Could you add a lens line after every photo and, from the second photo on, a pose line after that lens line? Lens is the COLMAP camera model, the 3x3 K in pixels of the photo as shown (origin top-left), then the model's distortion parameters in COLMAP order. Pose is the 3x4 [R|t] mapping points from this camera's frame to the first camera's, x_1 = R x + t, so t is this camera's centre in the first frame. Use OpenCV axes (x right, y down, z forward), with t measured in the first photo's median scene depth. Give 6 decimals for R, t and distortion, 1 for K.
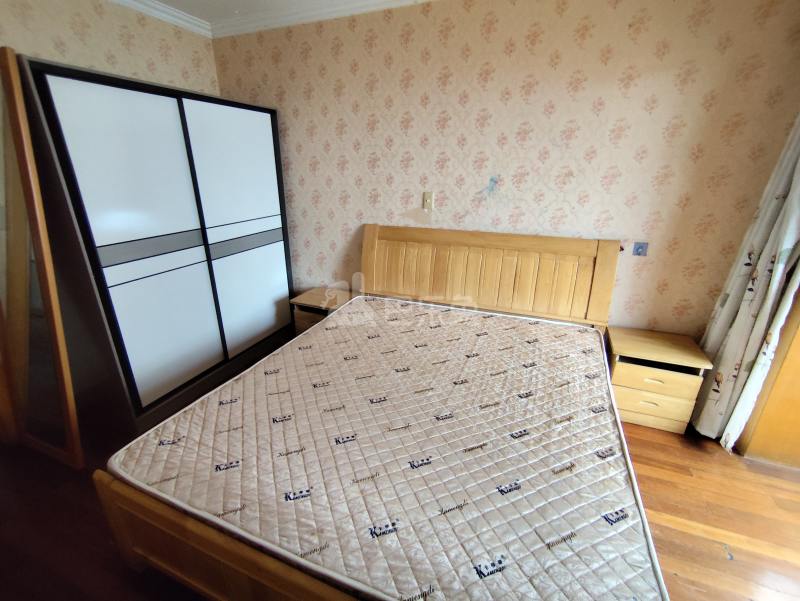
lens RADIAL K [[361.6, 0, 398.4], [0, 361.6, 298.6], [0, 0, 1]] dist [-0.022572, 0.007018]
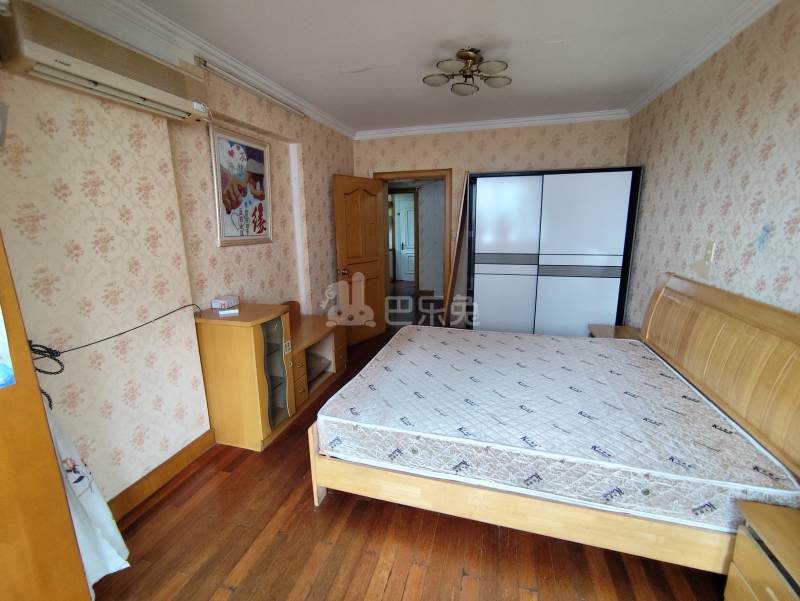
lens RADIAL K [[361.6, 0, 399.9], [0, 361.6, 304.0], [0, 0, 1]] dist [-0.022572, 0.007018]
pose [[0.116117, 0.223296, -0.967810, 0.904059], [-0.330568, 0.927539, 0.174344, -0.069854], [0.936612, 0.299682, 0.181517, 0.226709]]
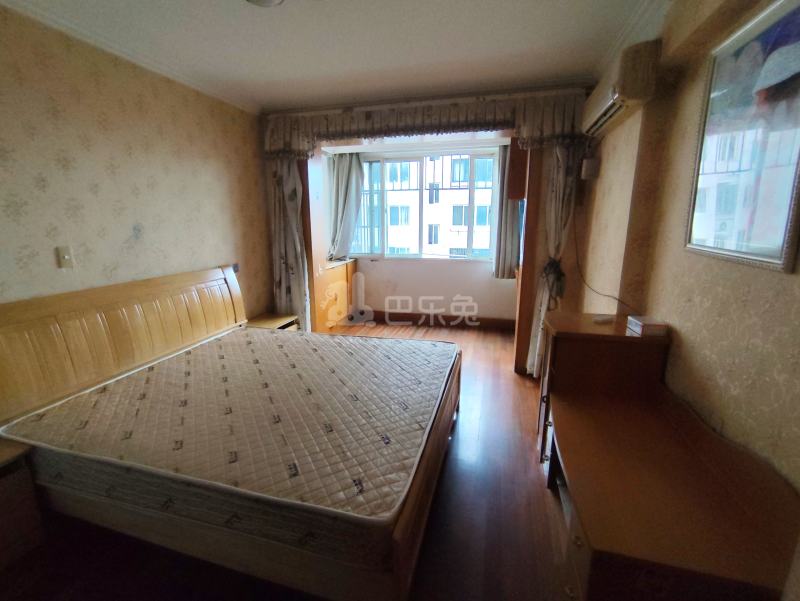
lens RADIAL K [[361.6, 0, 396.1], [0, 361.6, 296.2], [0, 0, 1]] dist [-0.022572, 0.007018]
pose [[-0.109245, -0.203751, 0.972909, -0.824269], [0.353785, 0.906705, 0.229612, -0.129892], [-0.928925, 0.369284, -0.026969, 0.423929]]
